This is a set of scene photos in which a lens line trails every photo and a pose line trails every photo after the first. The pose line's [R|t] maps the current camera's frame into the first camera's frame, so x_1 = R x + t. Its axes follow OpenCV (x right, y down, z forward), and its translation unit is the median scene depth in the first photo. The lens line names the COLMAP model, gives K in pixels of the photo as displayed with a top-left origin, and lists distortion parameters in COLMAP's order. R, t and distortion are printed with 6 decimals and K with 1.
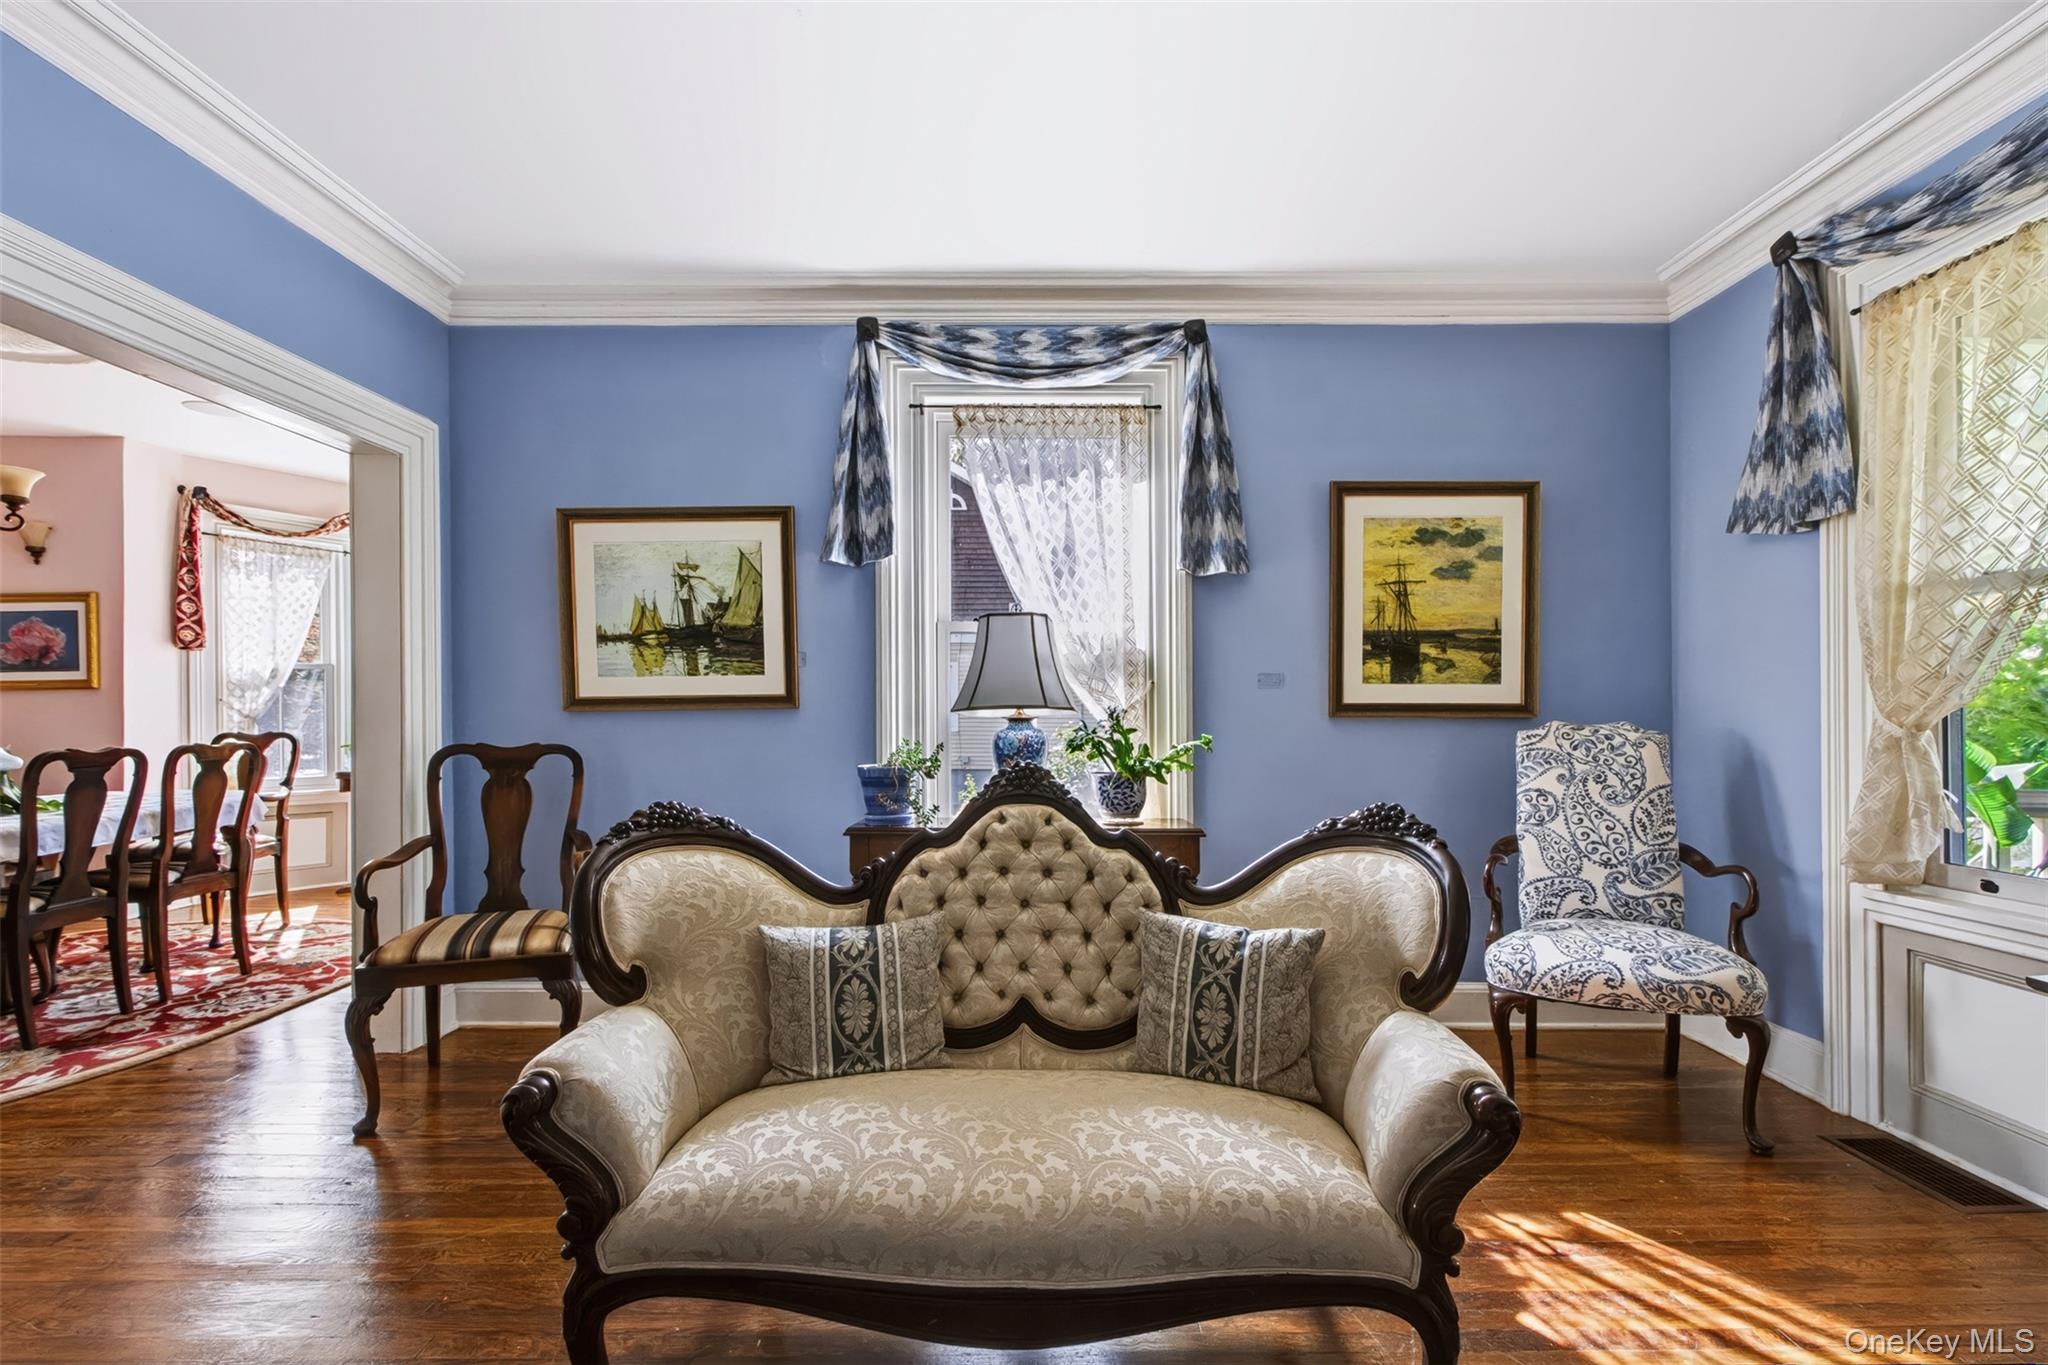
lens RADIAL K [[938.0, 0, 1049.3], [0, 938.0, 710.3], [0, 0, 1]] dist [0.005878, 0.000565]
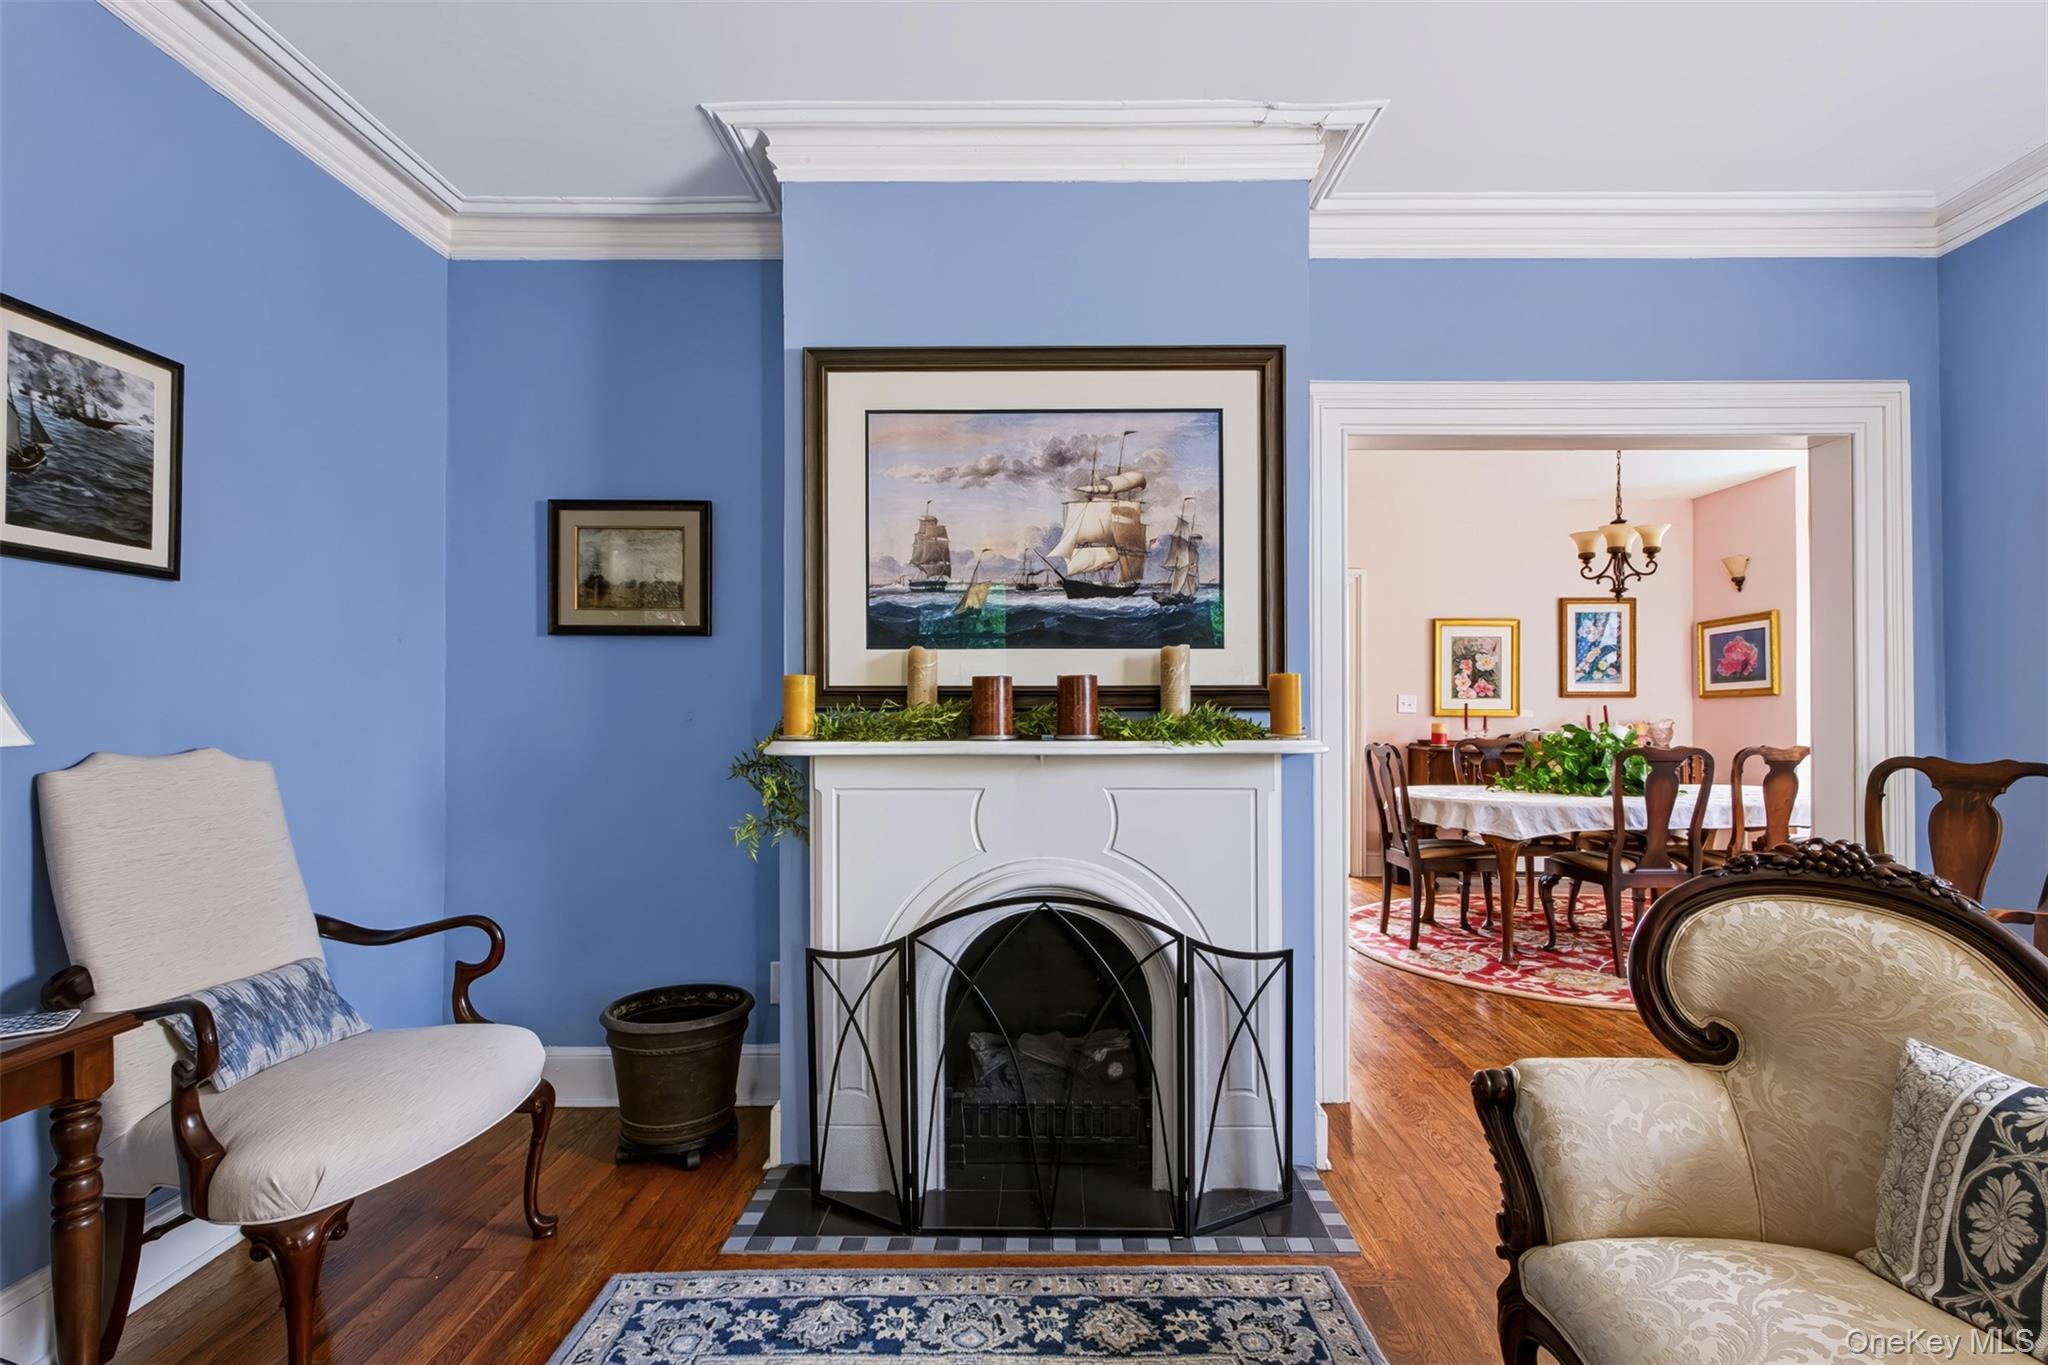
lens RADIAL K [[938.0, 0, 1030.8], [0, 938.0, 703.8], [0, 0, 1]] dist [0.005878, 0.000565]
pose [[-0.018950, -0.009180, -0.999778, 0.375145], [0.000077, 0.999958, -0.009183, -0.006488], [0.999820, -0.000251, -0.018948, 0.361612]]
